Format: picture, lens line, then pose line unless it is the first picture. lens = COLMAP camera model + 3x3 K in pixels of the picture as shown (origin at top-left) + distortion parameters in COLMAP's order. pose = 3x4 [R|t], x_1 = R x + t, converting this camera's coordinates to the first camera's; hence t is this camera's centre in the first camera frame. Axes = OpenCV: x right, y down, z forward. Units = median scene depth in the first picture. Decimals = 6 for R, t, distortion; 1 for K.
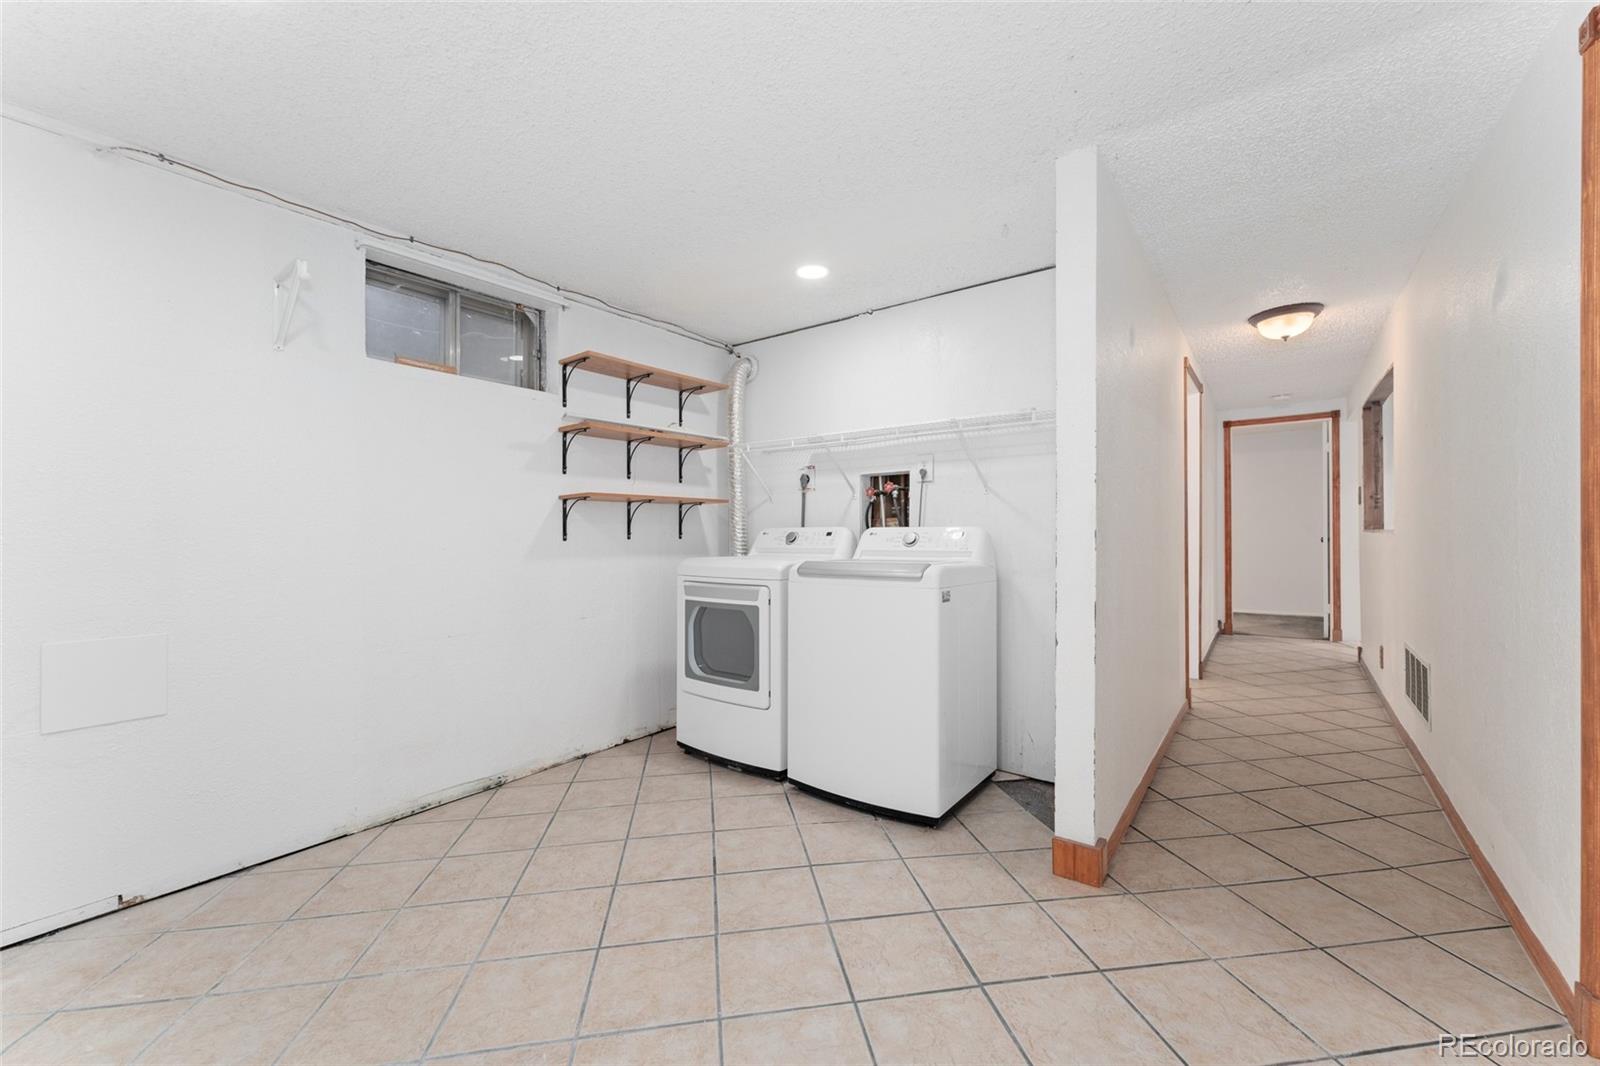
lens RADIAL K [[647.7, 0, 800.0], [0, 647.7, 533.0], [0, 0, 1]] dist [0.000268, 0.000054]
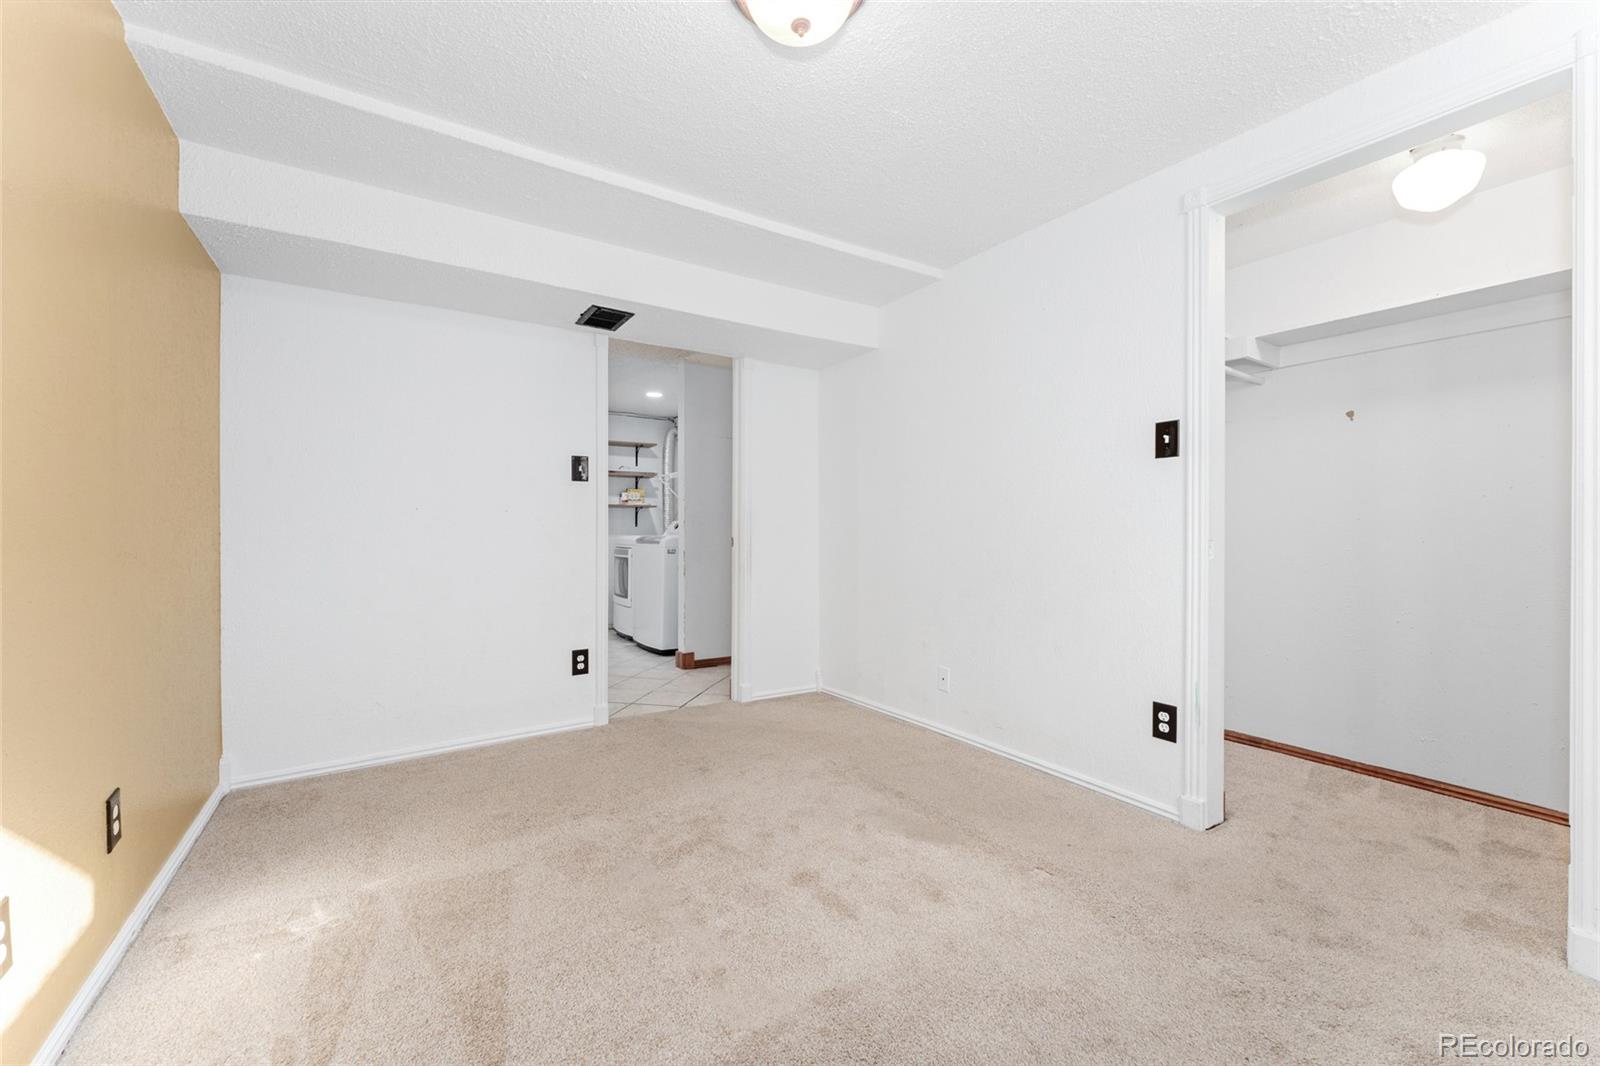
lens RADIAL K [[647.7, 0, 800.0], [0, 647.7, 533.0], [0, 0, 1]] dist [0.000268, 0.000054]
pose [[0.940389, 0.004654, -0.340068, 1.006459], [-0.002670, 0.999977, 0.006304, 0.015580], [0.340089, -0.005020, 0.940380, -0.664490]]
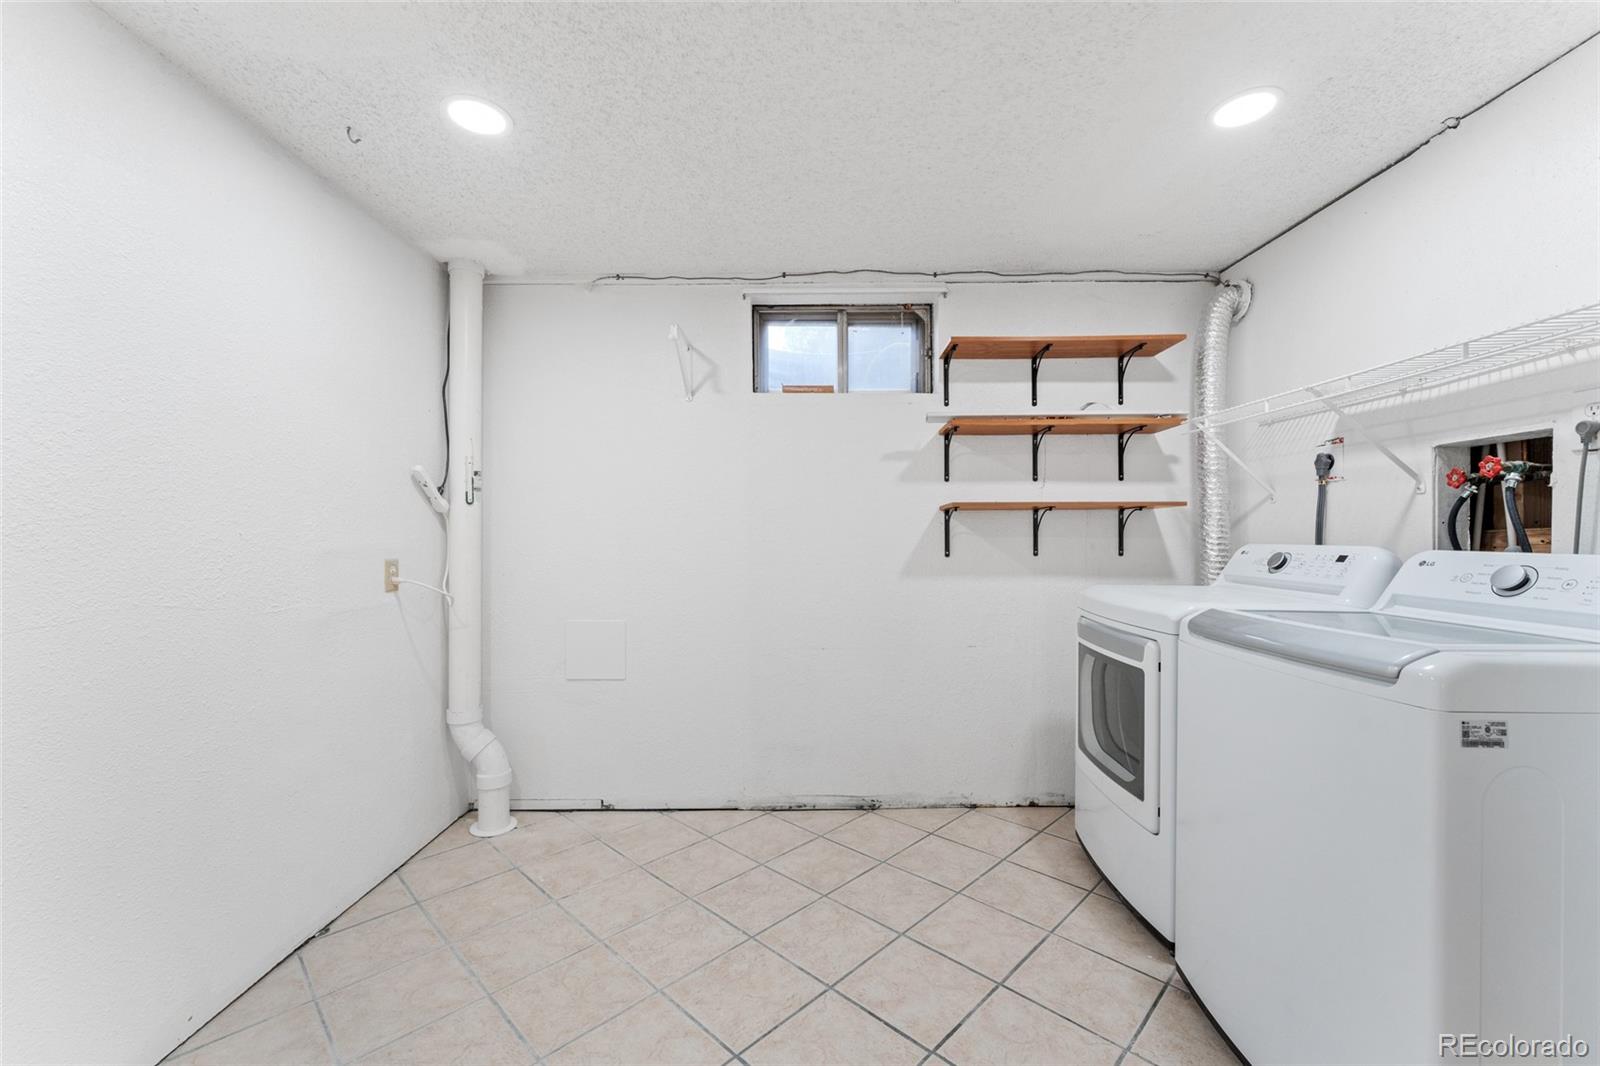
lens RADIAL K [[647.7, 0, 800.0], [0, 647.7, 533.0], [0, 0, 1]] dist [0.000268, 0.000054]
pose [[0.598346, 0.003330, -0.801231, 0.216815], [0.000530, 0.999990, 0.004551, -0.023787], [0.801237, -0.003148, 0.598338, 0.294062]]
